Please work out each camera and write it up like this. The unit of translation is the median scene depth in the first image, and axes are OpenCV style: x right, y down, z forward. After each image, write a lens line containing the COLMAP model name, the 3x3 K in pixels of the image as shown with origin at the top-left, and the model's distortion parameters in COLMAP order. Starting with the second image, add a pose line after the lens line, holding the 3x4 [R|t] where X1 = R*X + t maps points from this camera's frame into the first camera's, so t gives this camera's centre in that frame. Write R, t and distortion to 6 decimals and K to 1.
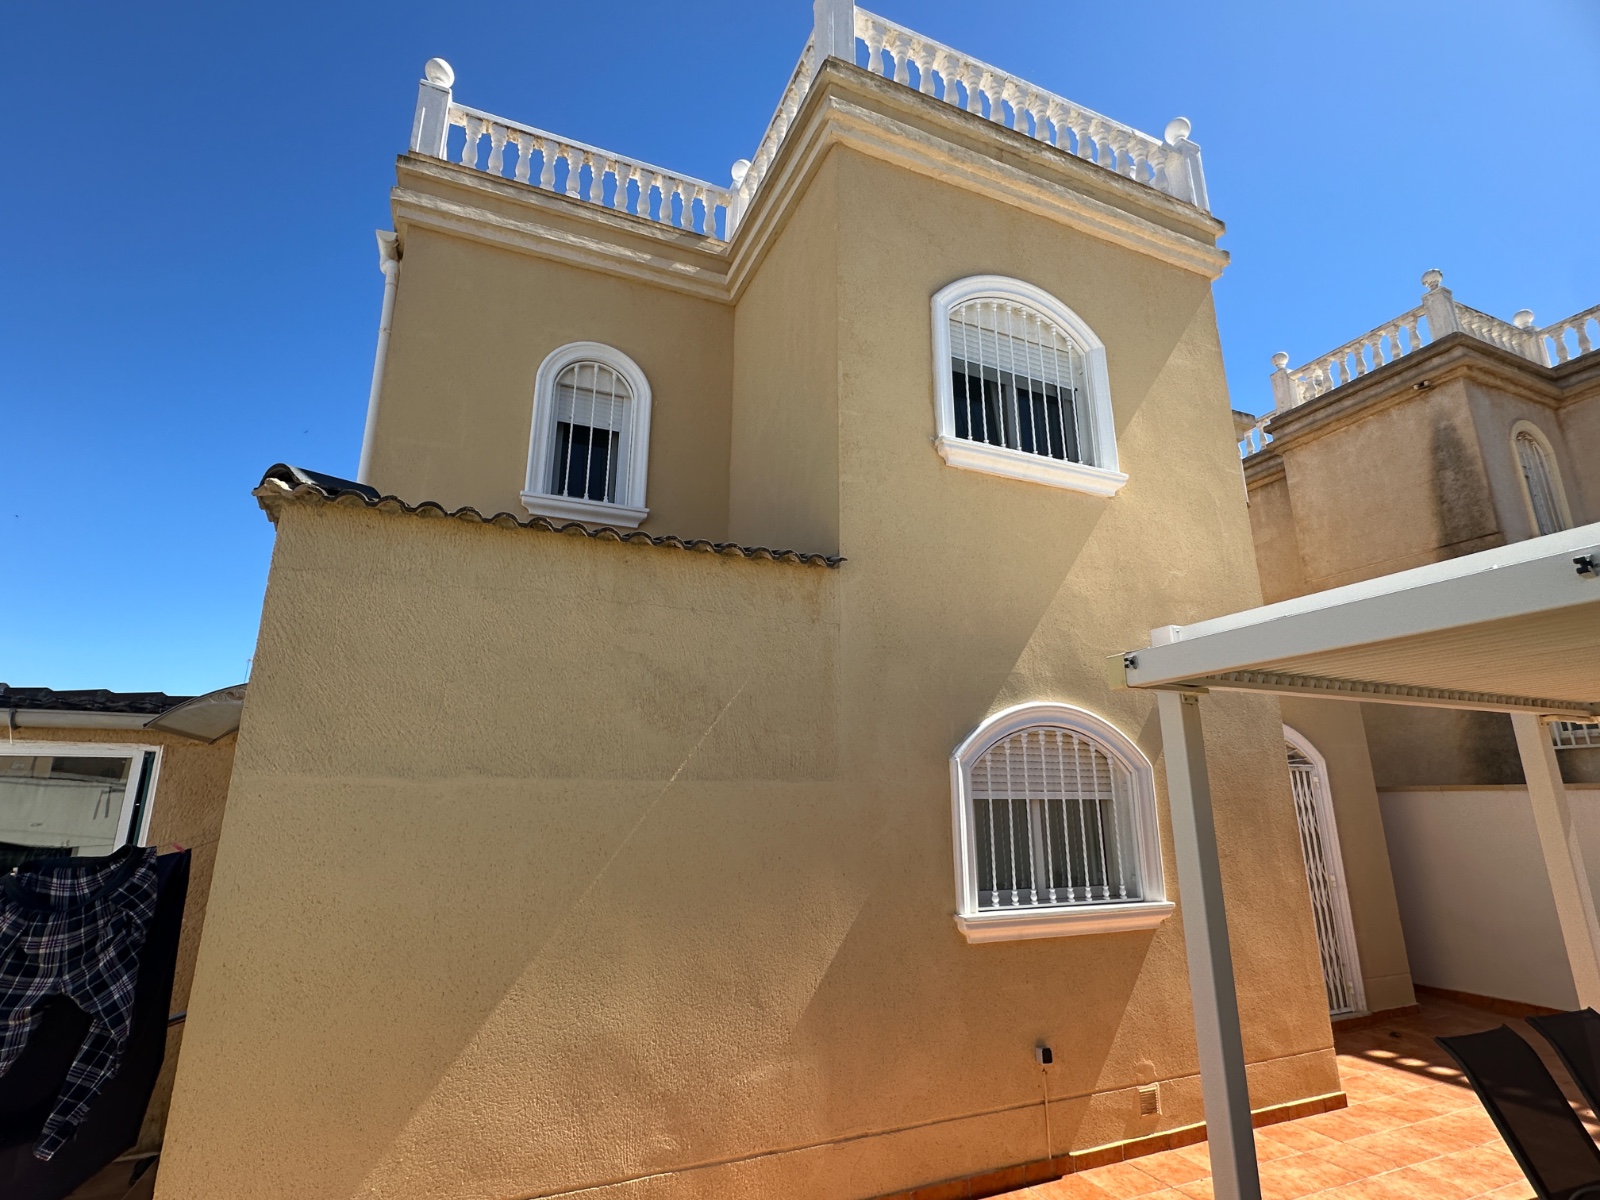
lens RADIAL K [[742.0, 0, 797.8], [0, 742.0, 604.2], [0, 0, 1]] dist [0.001040, 0.000216]
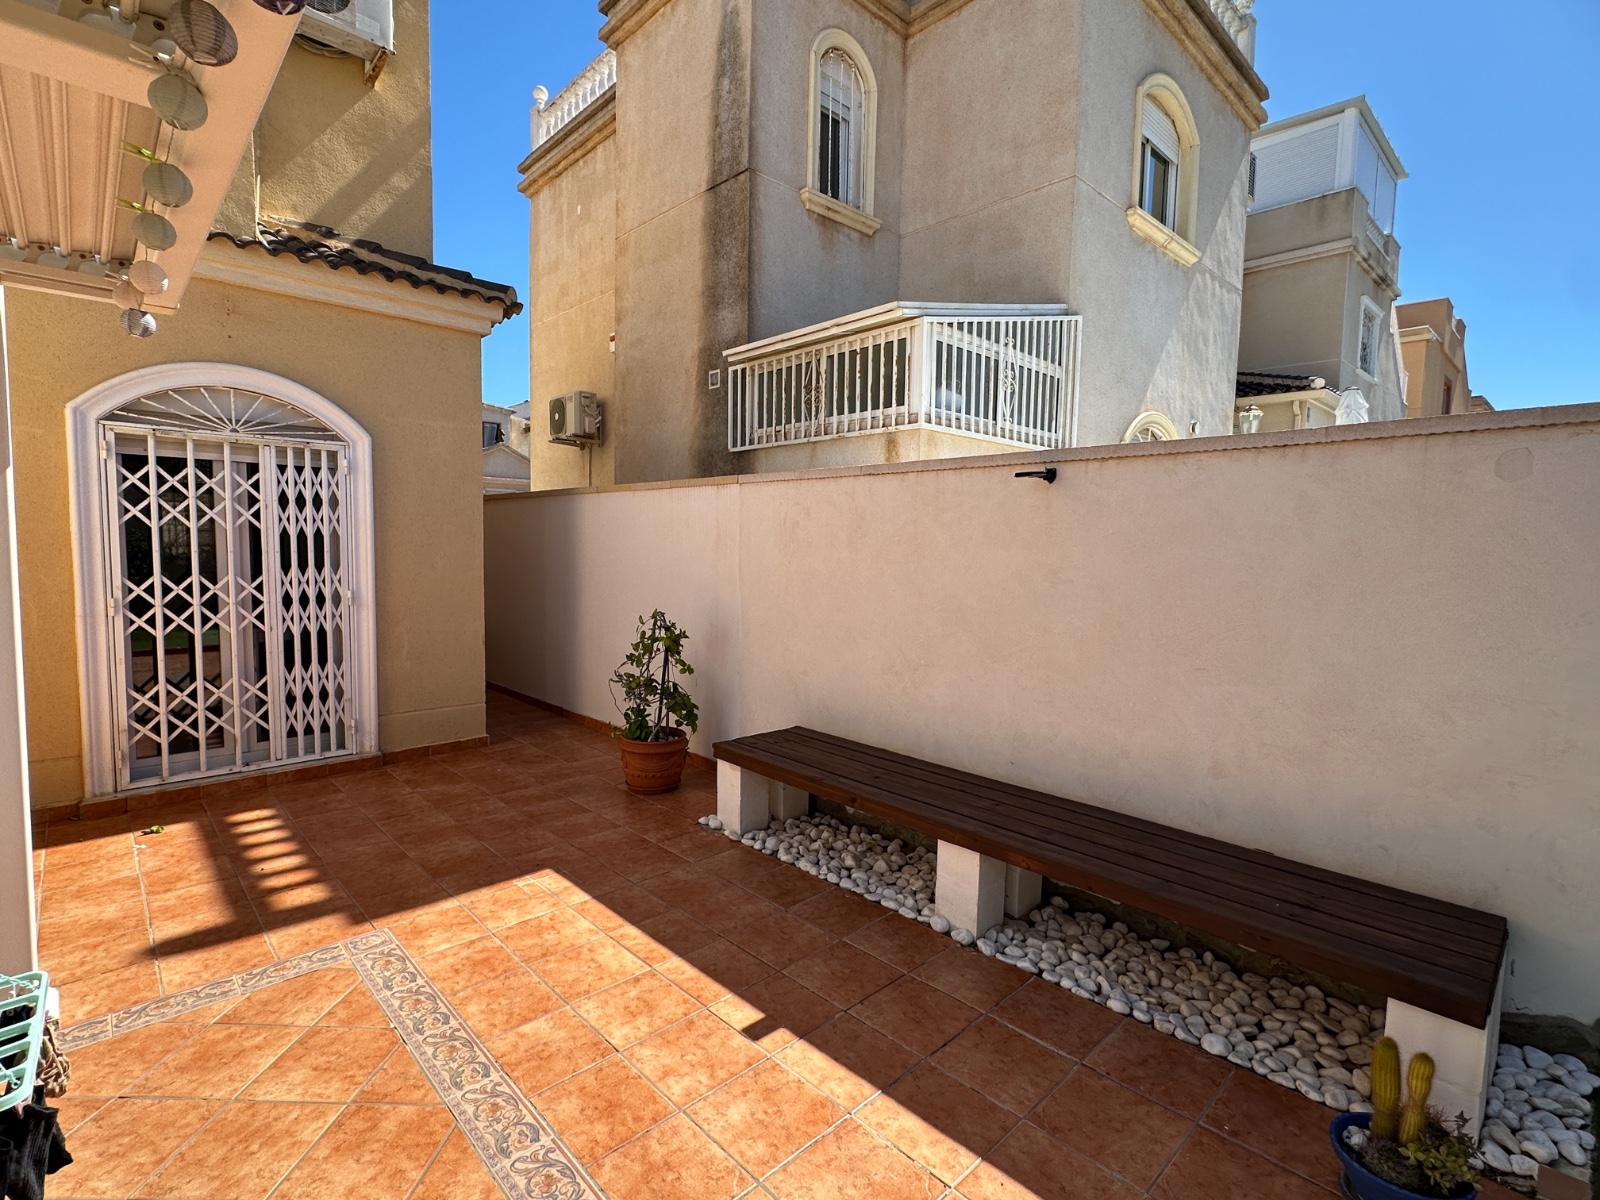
lens RADIAL K [[753.7, 0, 784.9], [0, 753.7, 597.4], [0, 0, 1]] dist [0.001497, 0.000198]
pose [[0.938359, -0.012521, 0.345436, 1.077463], [-0.100478, 0.946311, 0.307245, 0.120530], [-0.330737, -0.323015, 0.886721, 0.234182]]
